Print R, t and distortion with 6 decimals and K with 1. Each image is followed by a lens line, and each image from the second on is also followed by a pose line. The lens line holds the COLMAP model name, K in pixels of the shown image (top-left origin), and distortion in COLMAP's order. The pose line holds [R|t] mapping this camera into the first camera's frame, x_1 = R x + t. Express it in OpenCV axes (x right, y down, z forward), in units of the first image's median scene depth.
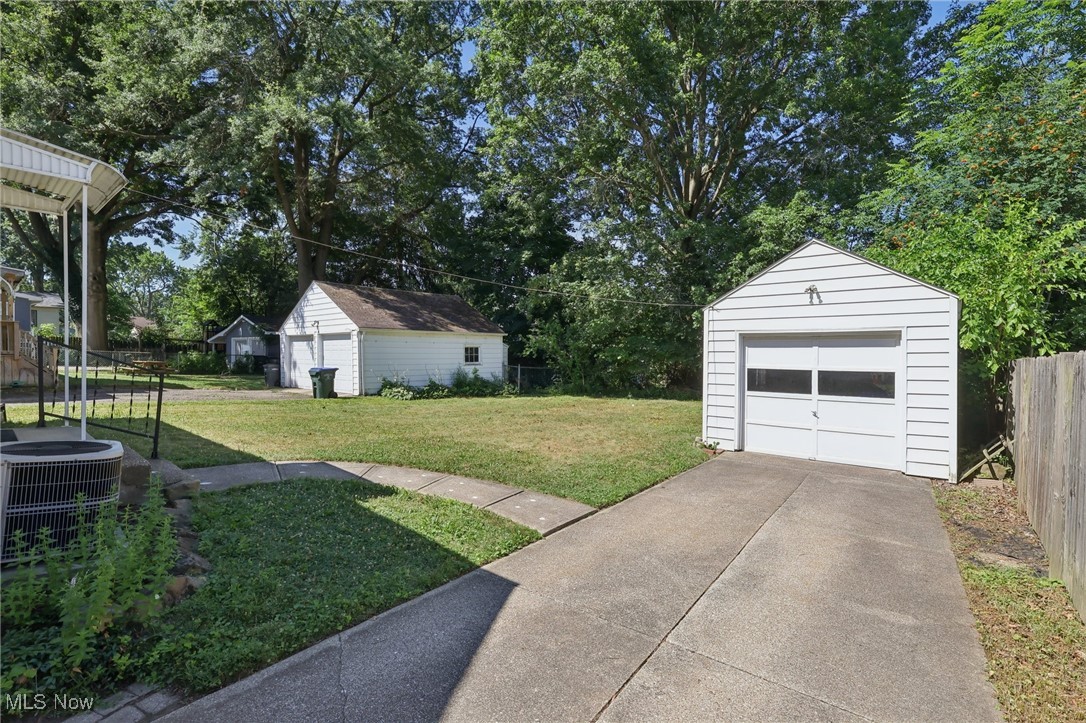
lens RADIAL K [[507.4, 0, 546.1], [0, 507.4, 359.1], [0, 0, 1]] dist [-0.000275, -0.000204]
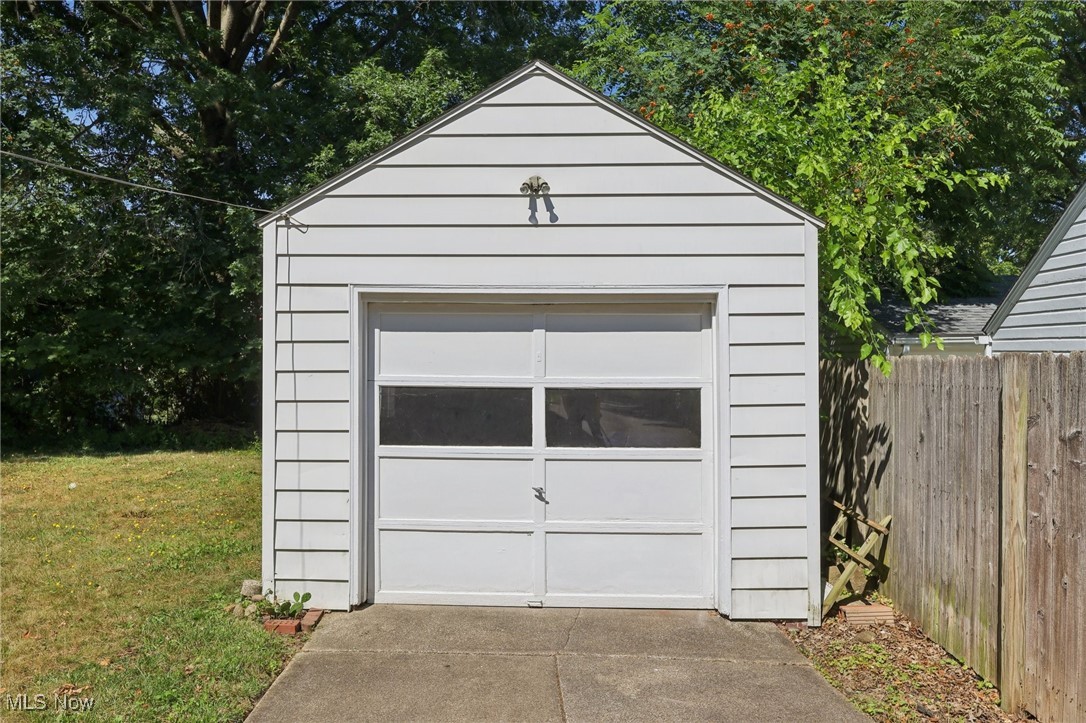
lens RADIAL K [[825.4, 0, 548.3], [0, 825.4, 362.6], [0, 0, 1]] dist [0.005881, 0.003255]
pose [[0.797568, -0.008775, 0.603165, 0.124135], [0.009181, 0.999955, 0.002407, 0.000626], [-0.603159, 0.003618, 0.797613, 0.431020]]
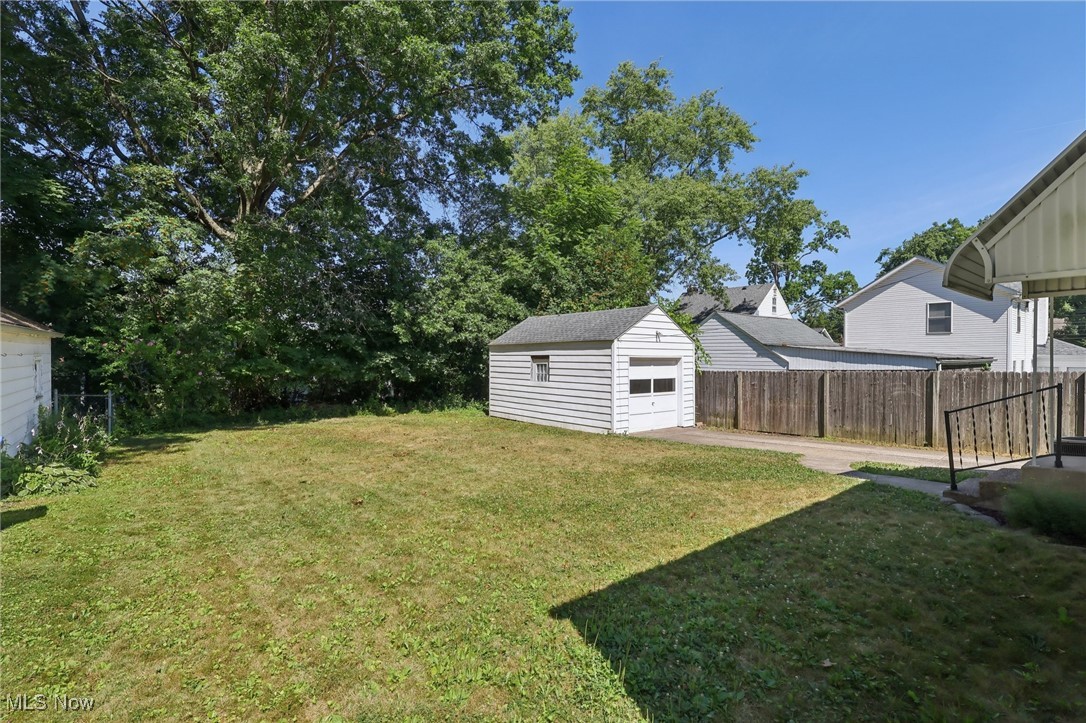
lens RADIAL K [[507.4, 0, 543.5], [0, 507.4, 363.0], [0, 0, 1]] dist [-0.000275, -0.000204]
pose [[0.197996, -0.010970, 0.980142, -1.194758], [0.008615, 0.999918, 0.009451, -0.050307], [-0.980165, 0.006573, 0.198074, 0.952286]]
